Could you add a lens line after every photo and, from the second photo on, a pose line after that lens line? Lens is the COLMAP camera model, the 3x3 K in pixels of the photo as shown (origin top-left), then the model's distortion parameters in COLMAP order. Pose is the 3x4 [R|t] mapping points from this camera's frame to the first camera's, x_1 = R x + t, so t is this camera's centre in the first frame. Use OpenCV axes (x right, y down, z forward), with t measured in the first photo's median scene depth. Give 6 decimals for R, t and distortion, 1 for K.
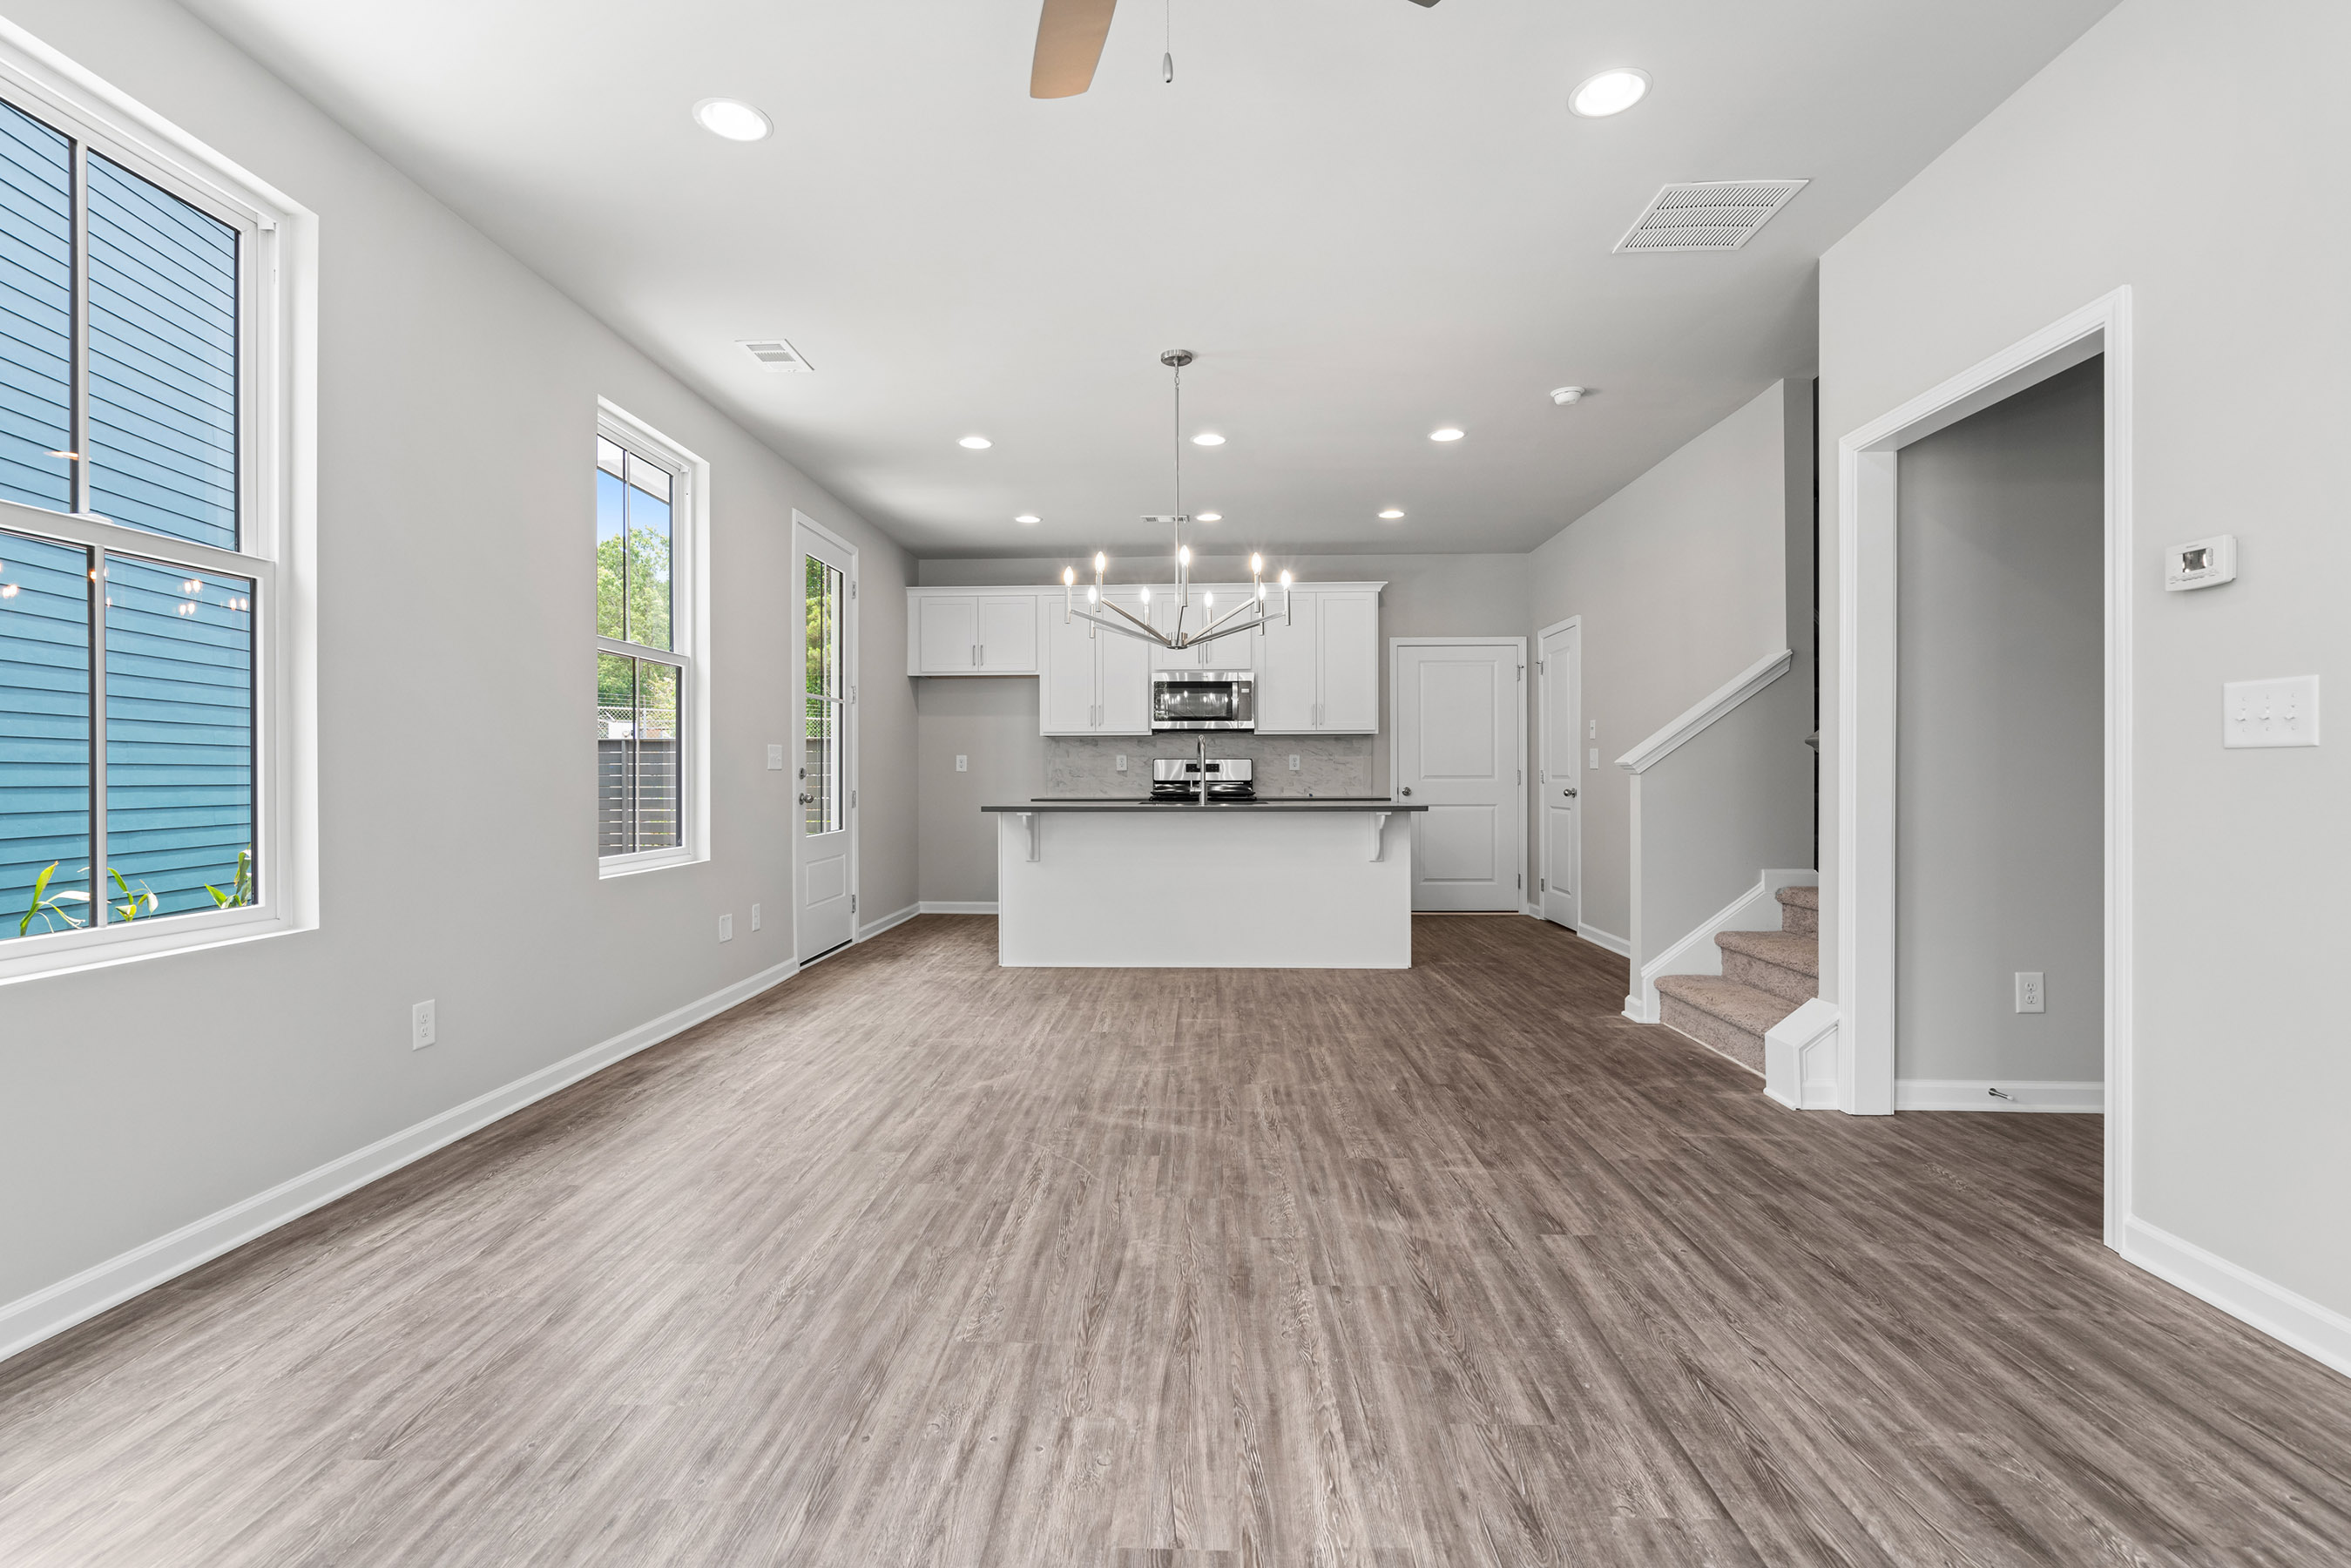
lens RADIAL K [[1056.6, 0, 1153.6], [0, 1056.6, 773.6], [0, 0, 1]] dist [-0.005232, 0.004161]
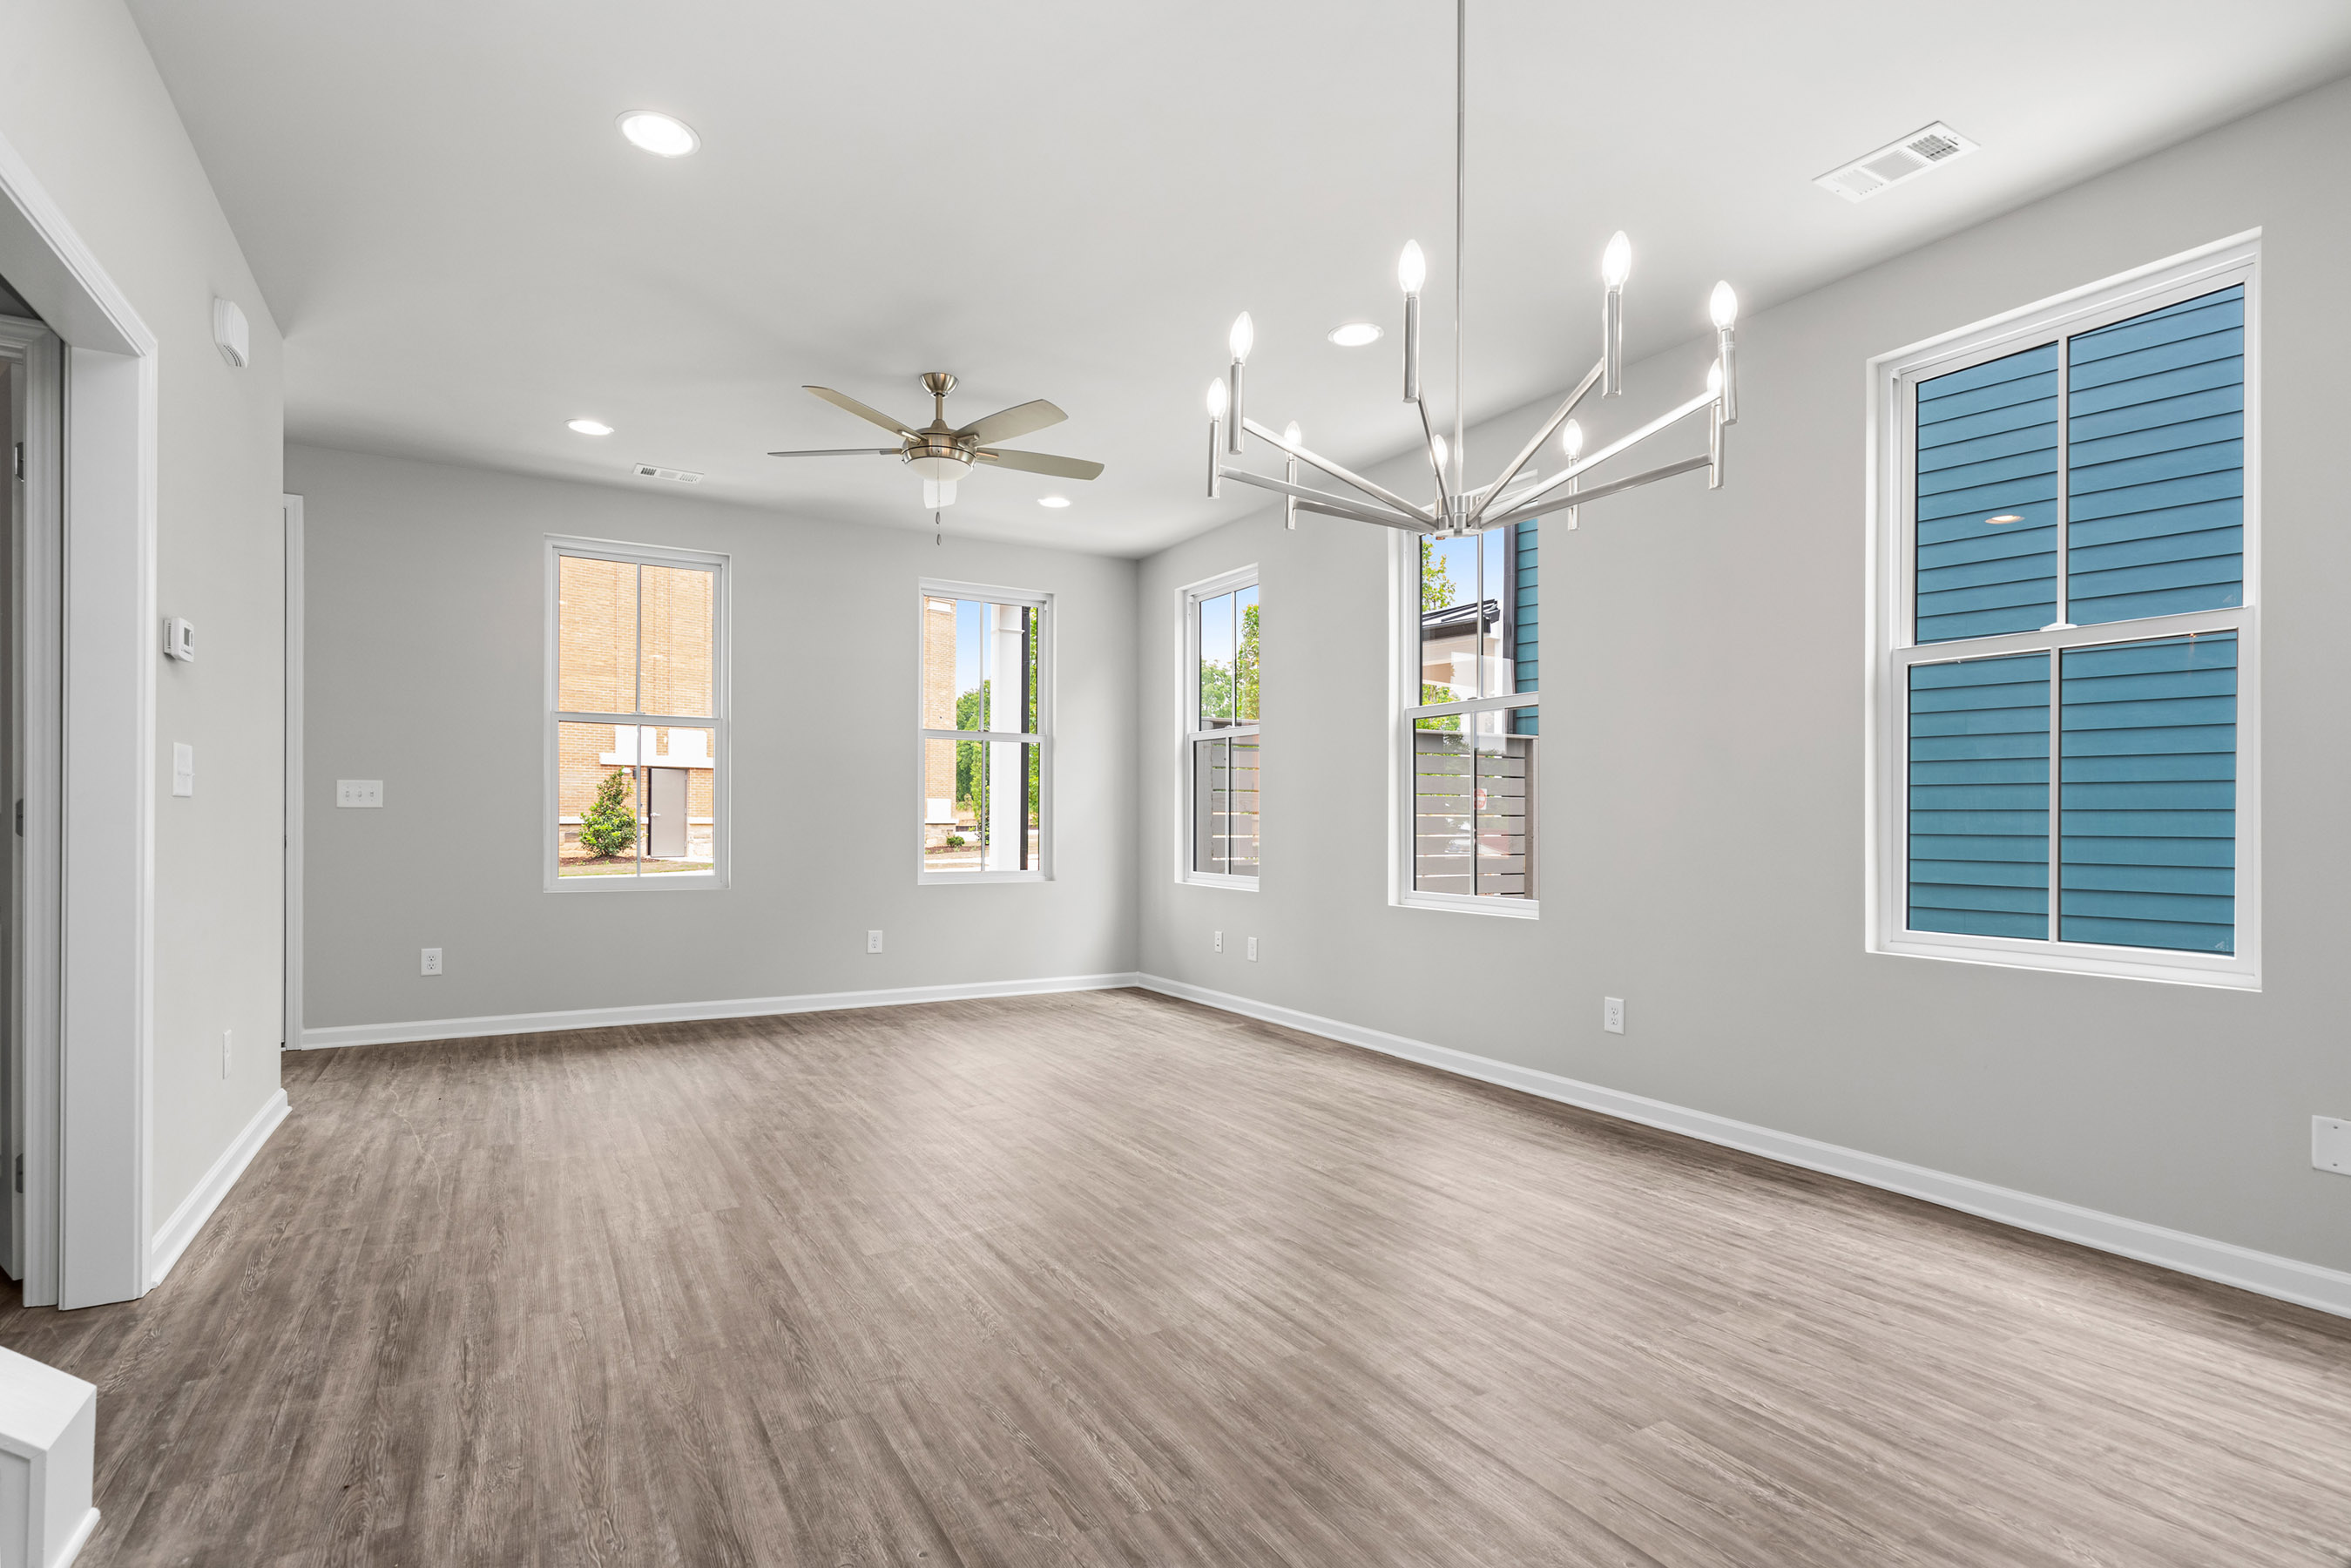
lens RADIAL K [[1127.8, 0, 1157.7], [0, 1127.8, 819.3], [0, 0, 1]] dist [-0.001240, 0.000897]
pose [[-0.839620, -0.004011, -0.543160, 0.346699], [-0.004295, 0.999990, -0.000745, 0.000653], [0.543158, 0.001708, -0.839629, 1.213535]]
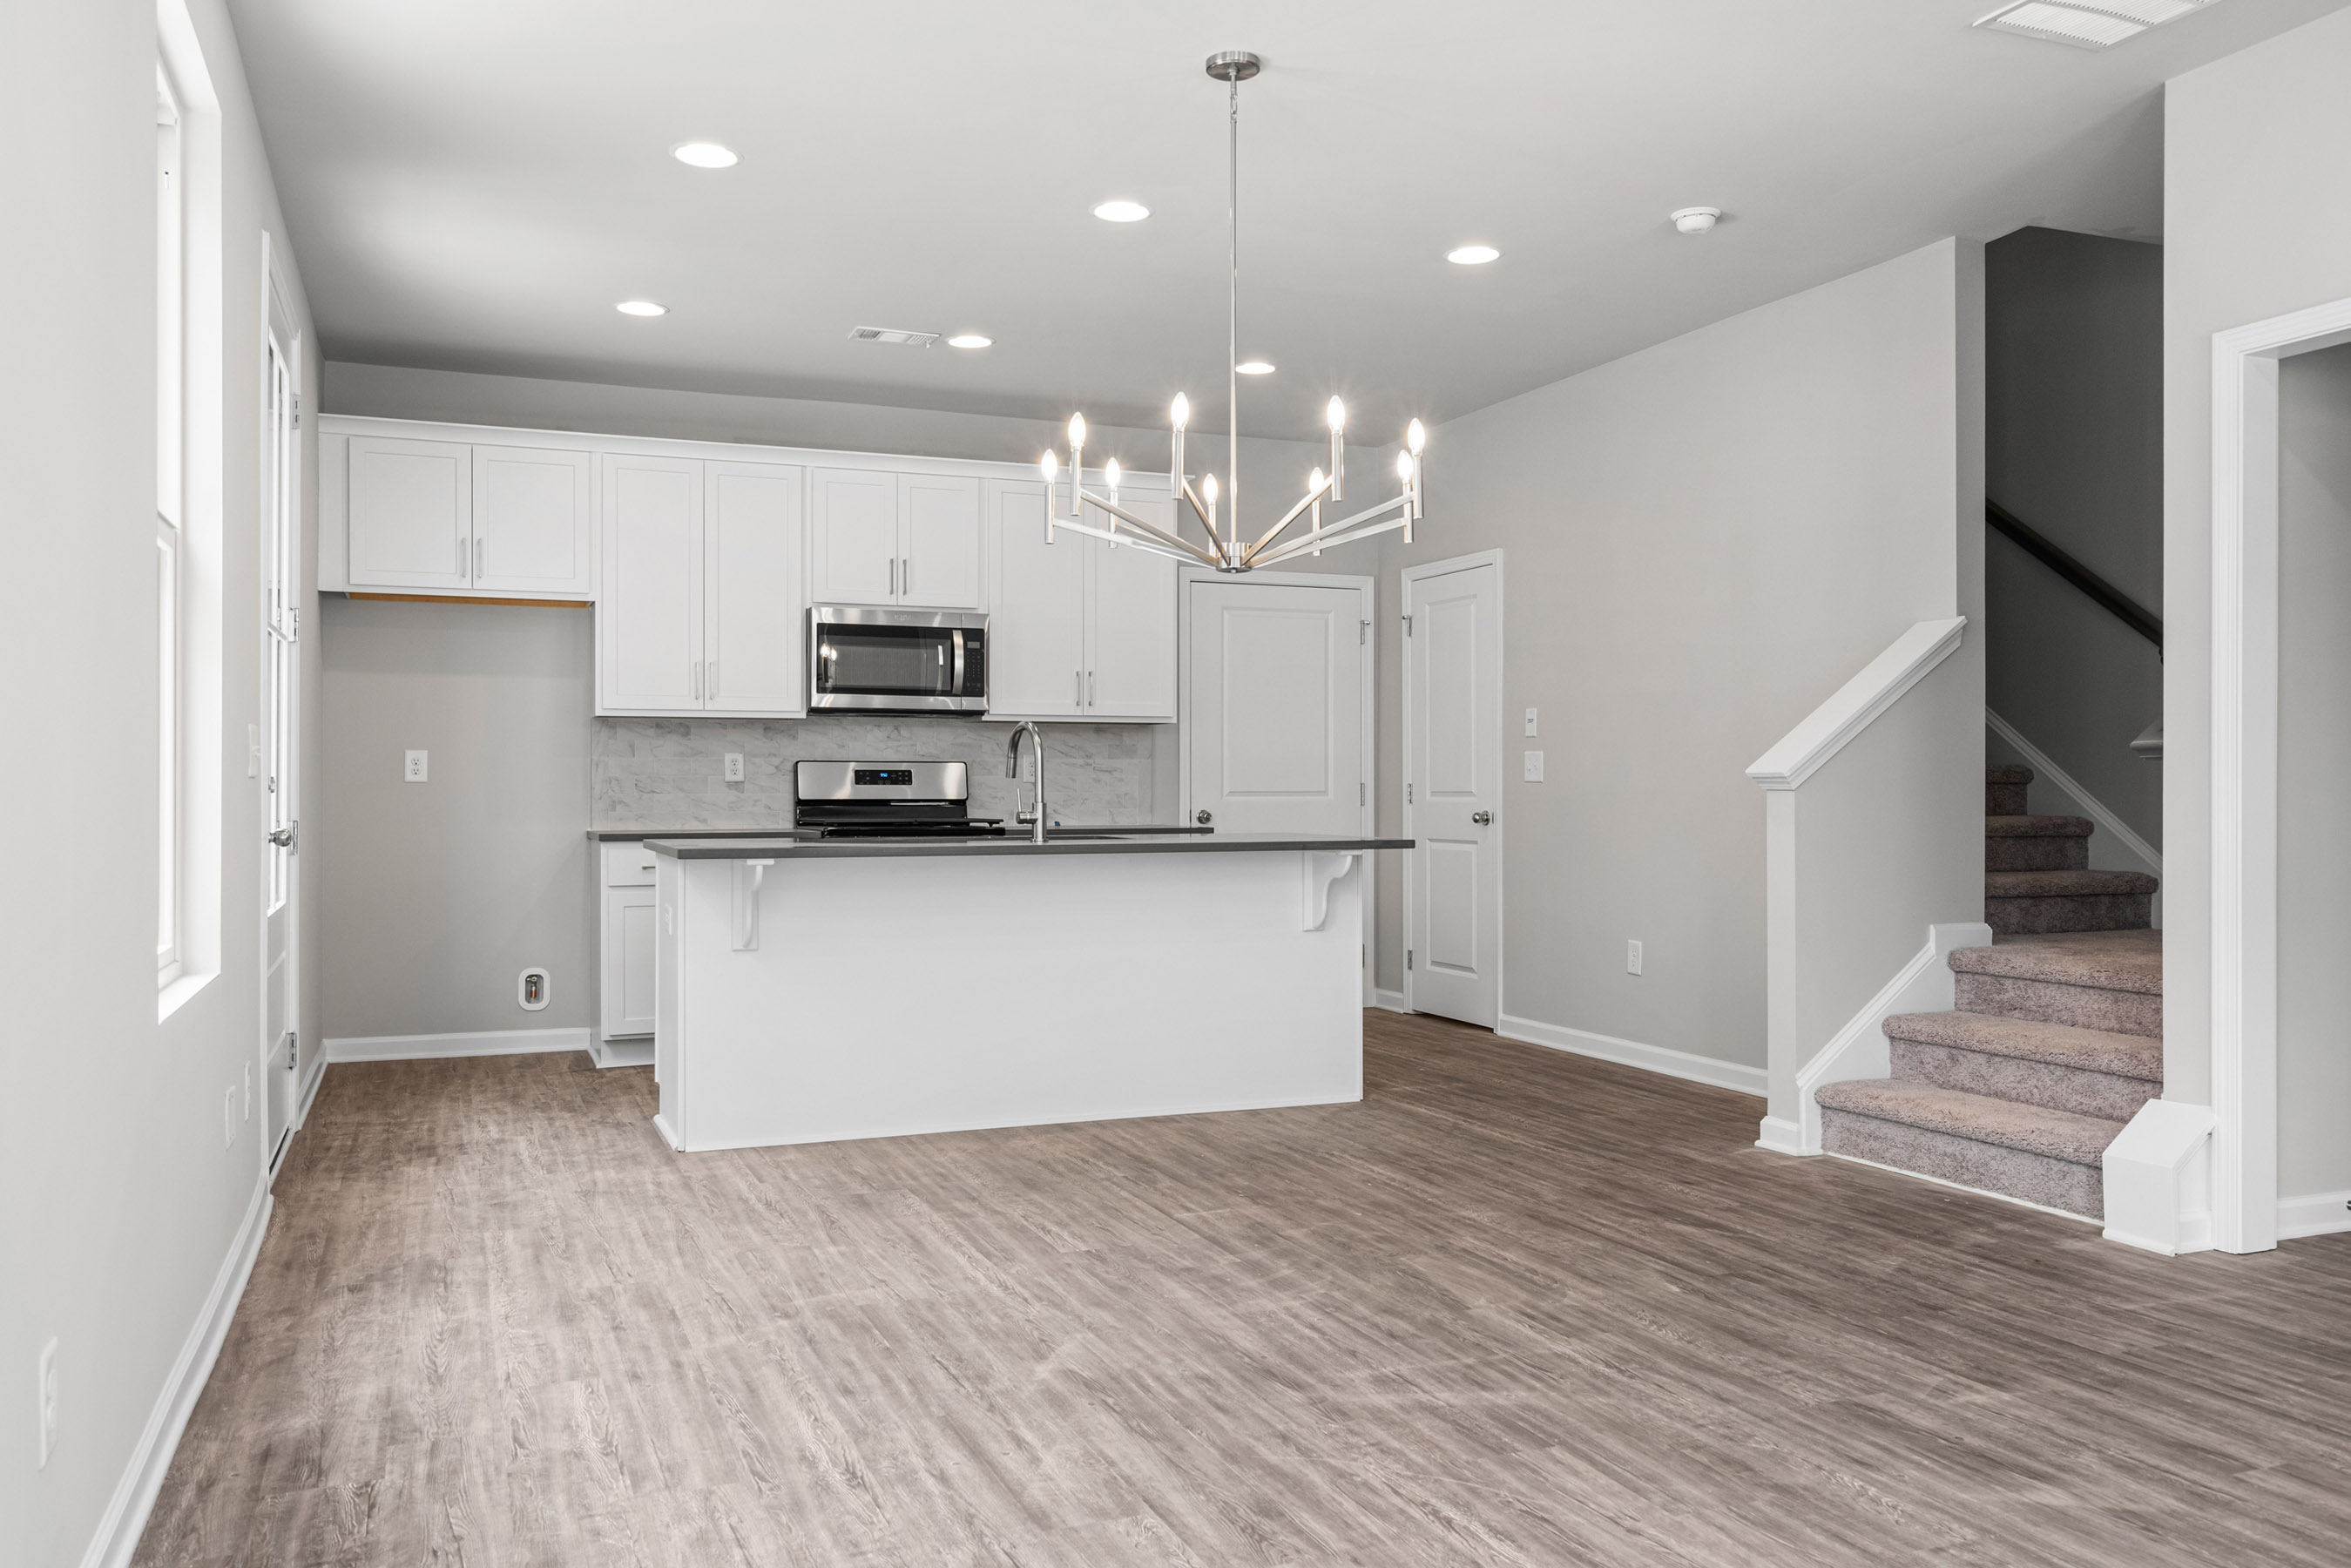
lens RADIAL K [[1761.4, 0, 1135.3], [0, 1761.4, 777.2], [0, 0, 1]] dist [0.009293, 0.003247]
pose [[0.911814, 0.005206, 0.410571, -0.386882], [-0.002795, 0.999975, -0.006473, 0.000729], [-0.410595, 0.004755, 0.911805, 0.133665]]
